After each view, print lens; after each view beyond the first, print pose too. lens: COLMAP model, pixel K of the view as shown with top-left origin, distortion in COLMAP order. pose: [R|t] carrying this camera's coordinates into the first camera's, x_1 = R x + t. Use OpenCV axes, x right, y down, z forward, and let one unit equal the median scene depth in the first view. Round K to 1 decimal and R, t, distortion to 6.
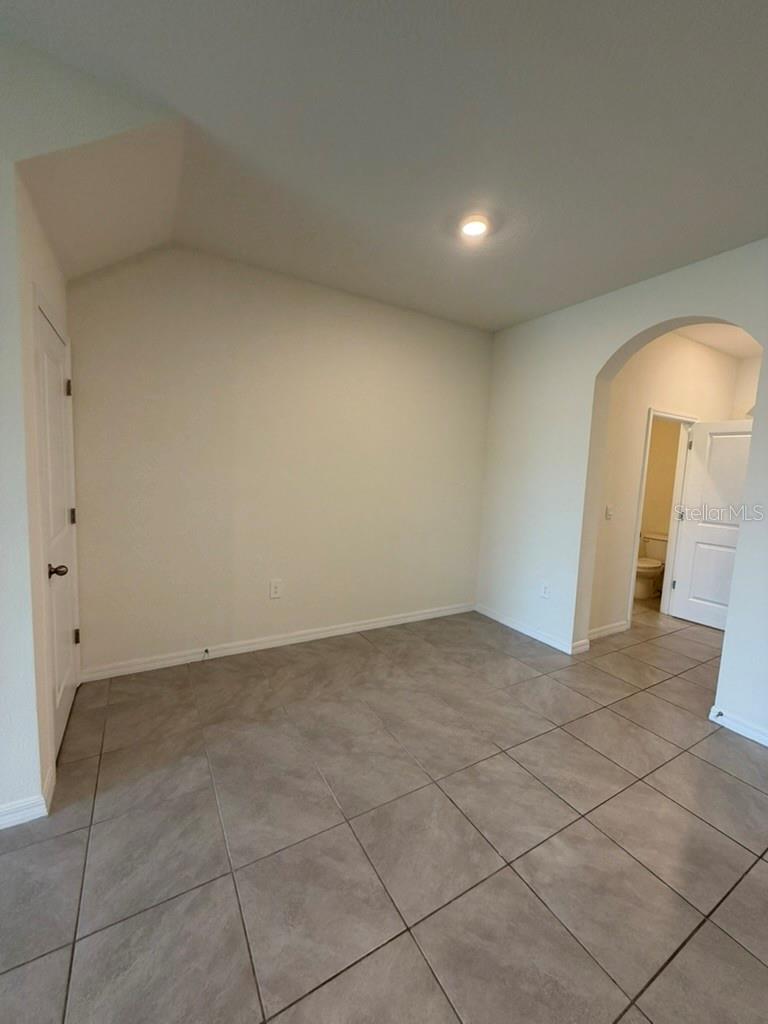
lens RADIAL K [[407.4, 0, 382.1], [0, 407.4, 508.4], [0, 0, 1]] dist [0.000997, 0.000178]
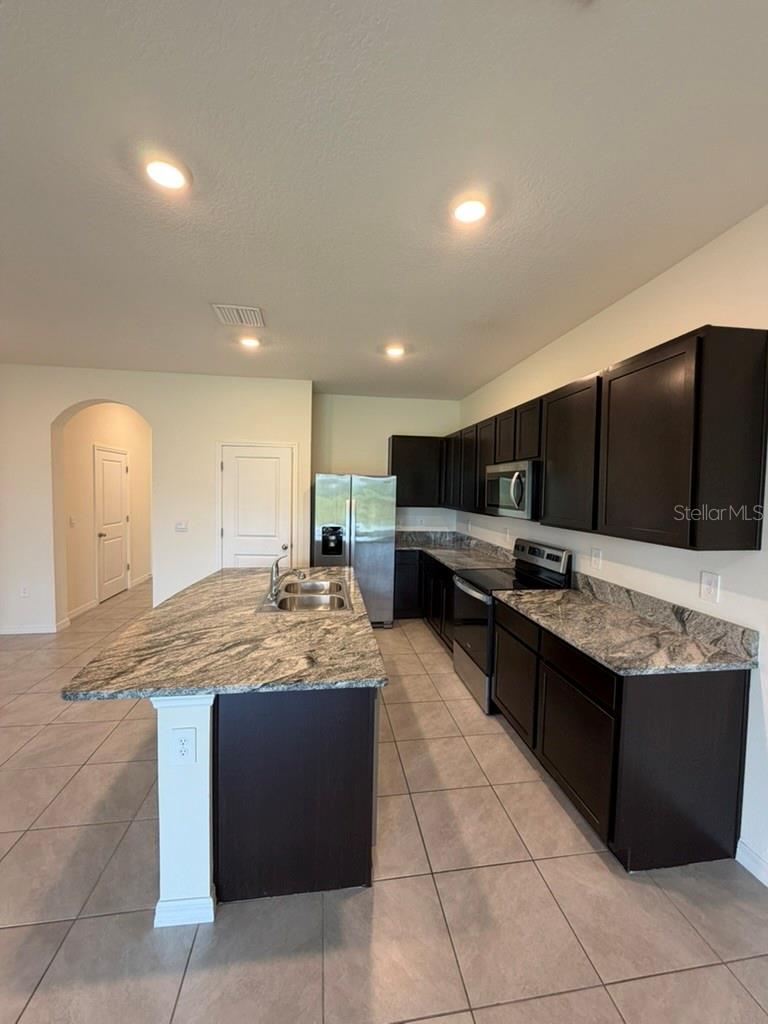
lens RADIAL K [[405.2, 0, 384.8], [0, 405.2, 507.7], [0, 0, 1]] dist [-0.000193, -0.000283]
pose [[0.367067, -0.081351, 0.926630, -0.331246], [0.090271, 0.994582, 0.051557, -0.012745], [-0.925804, 0.064723, 0.372422, -0.503202]]
